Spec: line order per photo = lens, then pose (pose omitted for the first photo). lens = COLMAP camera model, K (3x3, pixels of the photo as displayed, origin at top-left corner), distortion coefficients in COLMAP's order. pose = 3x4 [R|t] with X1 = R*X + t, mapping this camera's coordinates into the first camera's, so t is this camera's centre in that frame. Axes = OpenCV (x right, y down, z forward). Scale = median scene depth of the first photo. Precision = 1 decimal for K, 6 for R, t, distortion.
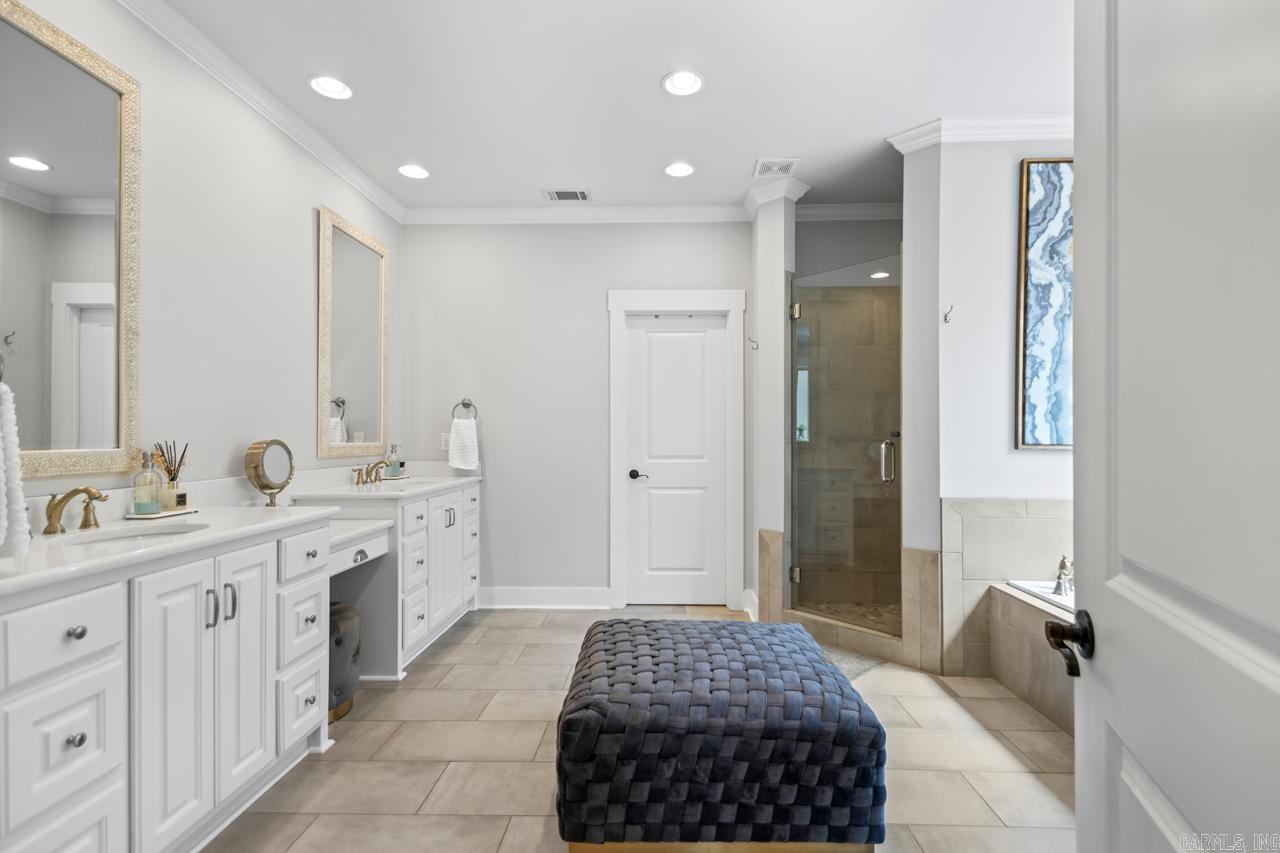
lens RADIAL K [[592.9, 0, 635.6], [0, 592.9, 425.0], [0, 0, 1]] dist [0.016743, -0.002711]
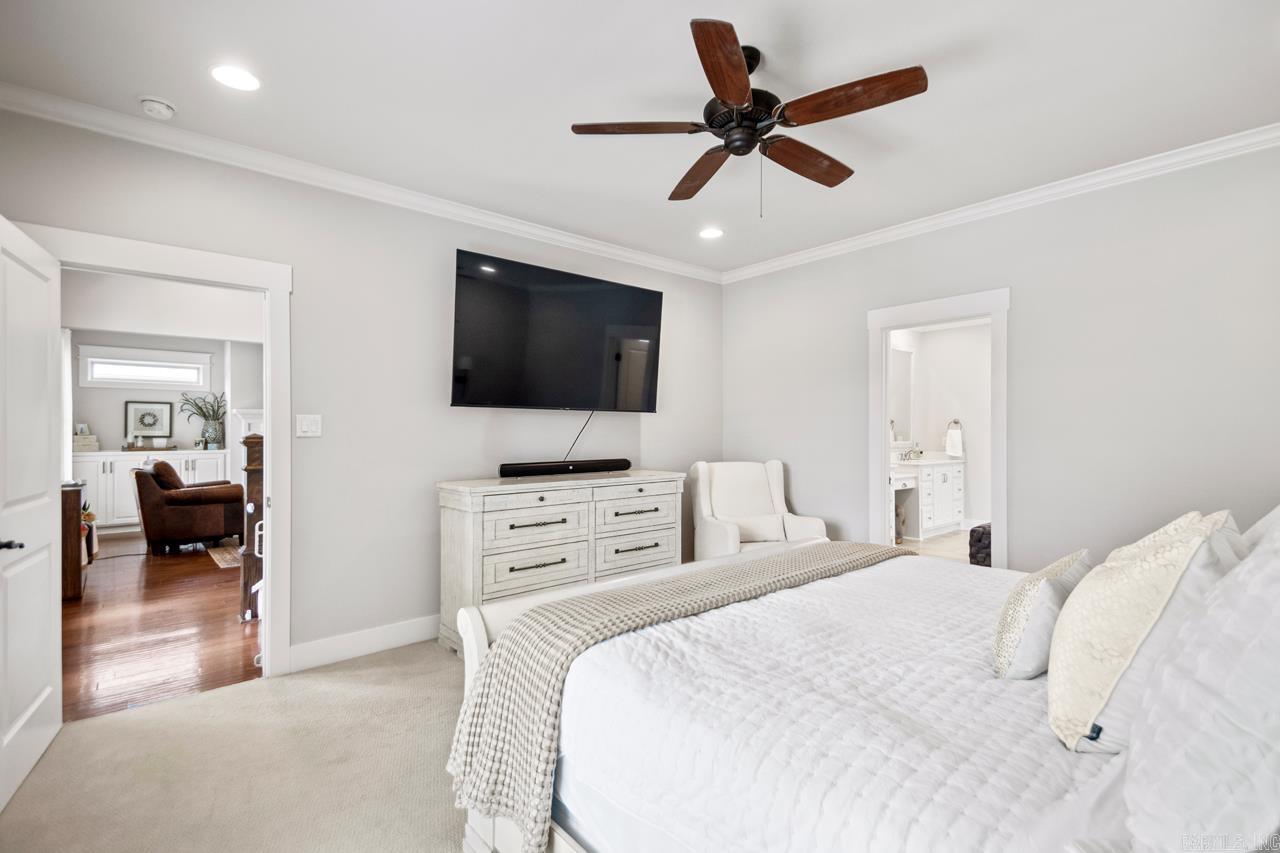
lens RADIAL K [[592.9, 0, 642.6], [0, 592.9, 438.2], [0, 0, 1]] dist [0.016743, -0.002711]
pose [[0.684787, 0.011922, -0.728646, 0.544931], [0.013476, 0.999488, 0.029018, -0.067802], [0.728619, -0.029690, 0.684276, -1.356098]]
